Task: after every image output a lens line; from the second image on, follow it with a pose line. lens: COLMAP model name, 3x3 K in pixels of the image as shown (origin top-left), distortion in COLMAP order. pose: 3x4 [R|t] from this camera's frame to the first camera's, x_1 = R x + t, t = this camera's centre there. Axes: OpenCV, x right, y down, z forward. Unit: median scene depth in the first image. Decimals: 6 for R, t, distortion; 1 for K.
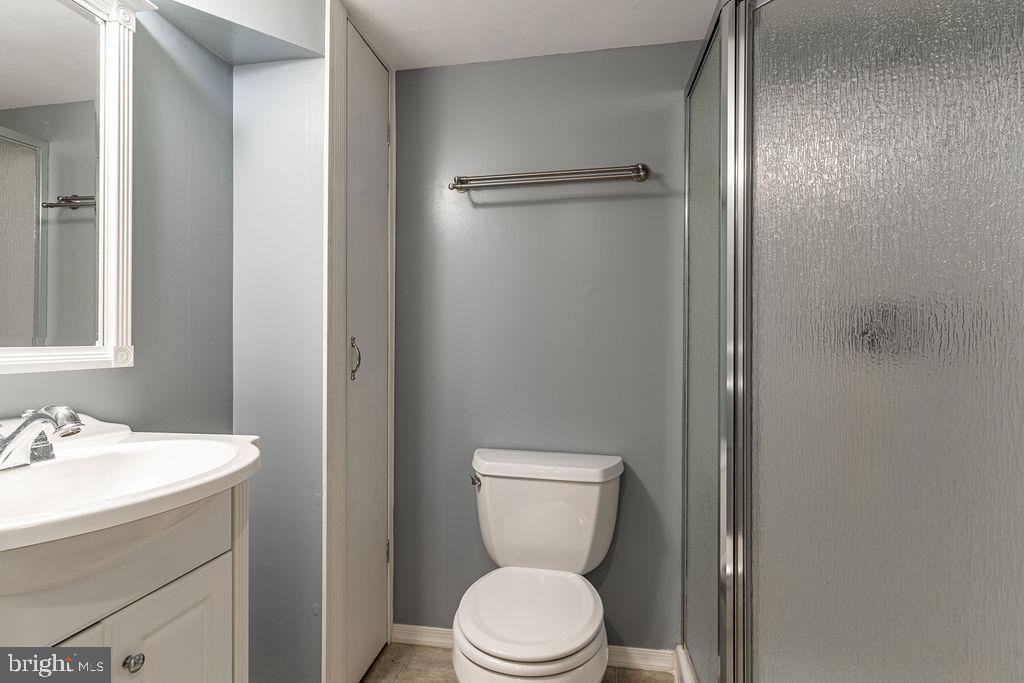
lens RADIAL K [[489.5, 0, 512.7], [0, 489.5, 339.4], [0, 0, 1]] dist [0.002784, 0.000454]
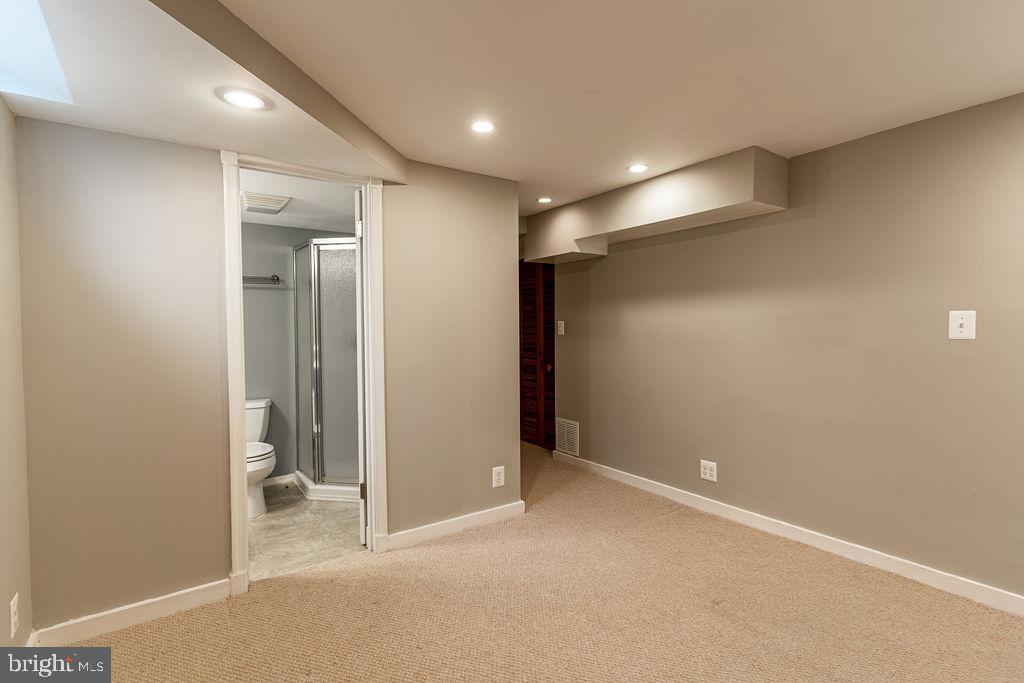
lens RADIAL K [[489.5, 0, 512.7], [0, 489.5, 339.4], [0, 0, 1]] dist [0.002784, 0.000454]
pose [[0.696039, -0.029624, 0.717392, -0.722568], [0.005562, 0.999341, 0.035871, -0.140868], [-0.717982, -0.020978, 0.695745, -1.651857]]
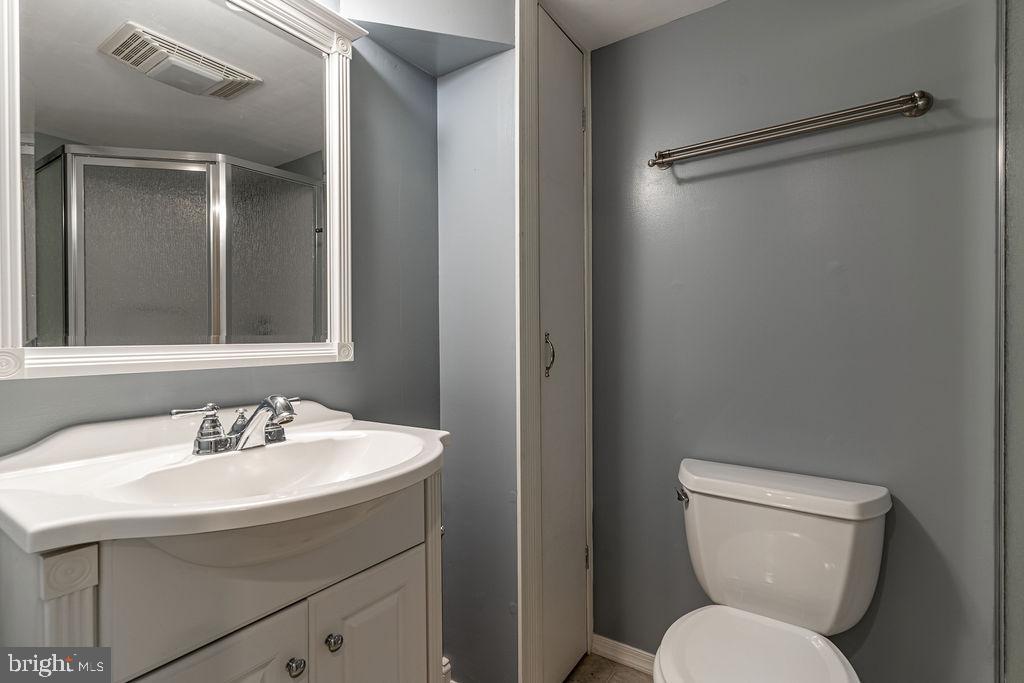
lens RADIAL K [[489.5, 0, 512.7], [0, 489.5, 339.4], [0, 0, 1]] dist [0.002784, 0.000454]
pose [[0.913592, -0.007202, -0.406568, 0.005110], [0.009599, 0.999946, 0.003856, 0.003701], [0.406519, -0.007426, 0.913612, 0.089330]]
